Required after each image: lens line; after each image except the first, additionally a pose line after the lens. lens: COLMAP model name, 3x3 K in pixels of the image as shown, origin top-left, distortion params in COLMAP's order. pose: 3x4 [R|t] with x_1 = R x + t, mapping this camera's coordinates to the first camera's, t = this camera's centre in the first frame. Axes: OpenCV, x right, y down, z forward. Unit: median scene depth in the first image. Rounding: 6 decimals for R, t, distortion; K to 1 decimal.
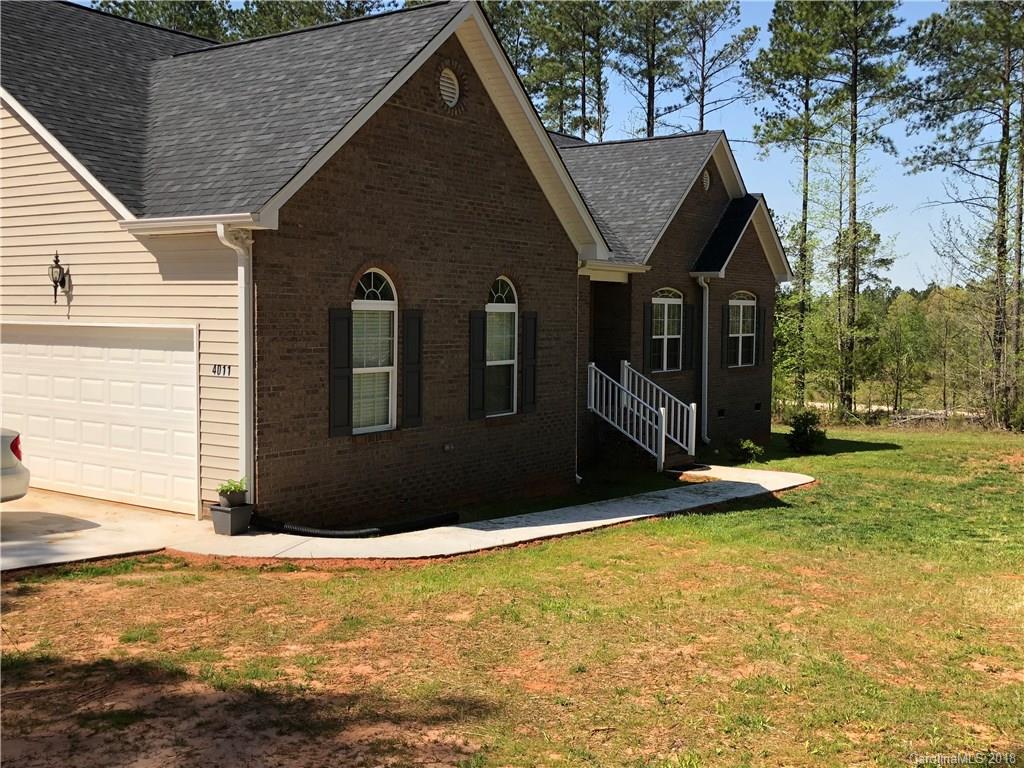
lens RADIAL K [[1087.0, 0, 505.4], [0, 1087.0, 378.5], [0, 0, 1]] dist [0.027890, 0.000000]
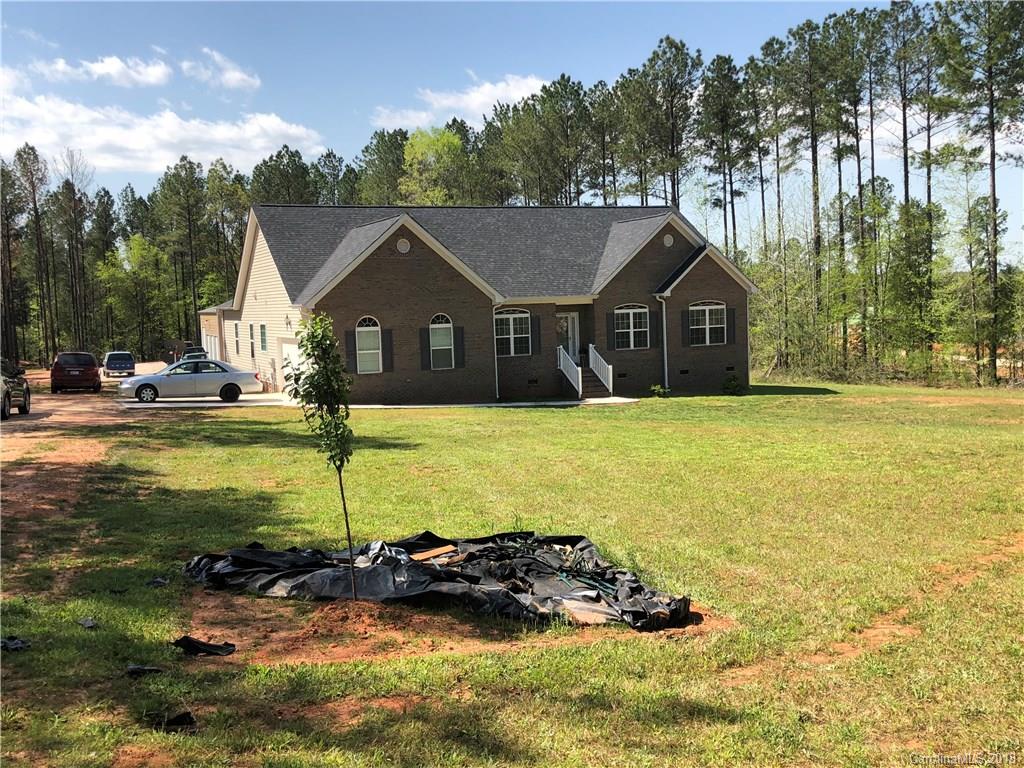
lens RADIAL K [[1087.0, 0, 521.0], [0, 1087.0, 384.4], [0, 0, 1]] dist [0.027890, 0.000000]
pose [[0.859301, 0.001260, -0.511469, 0.935527], [0.011243, 0.999709, 0.021353, 0.012217], [0.511347, -0.024100, 0.859037, -0.692932]]
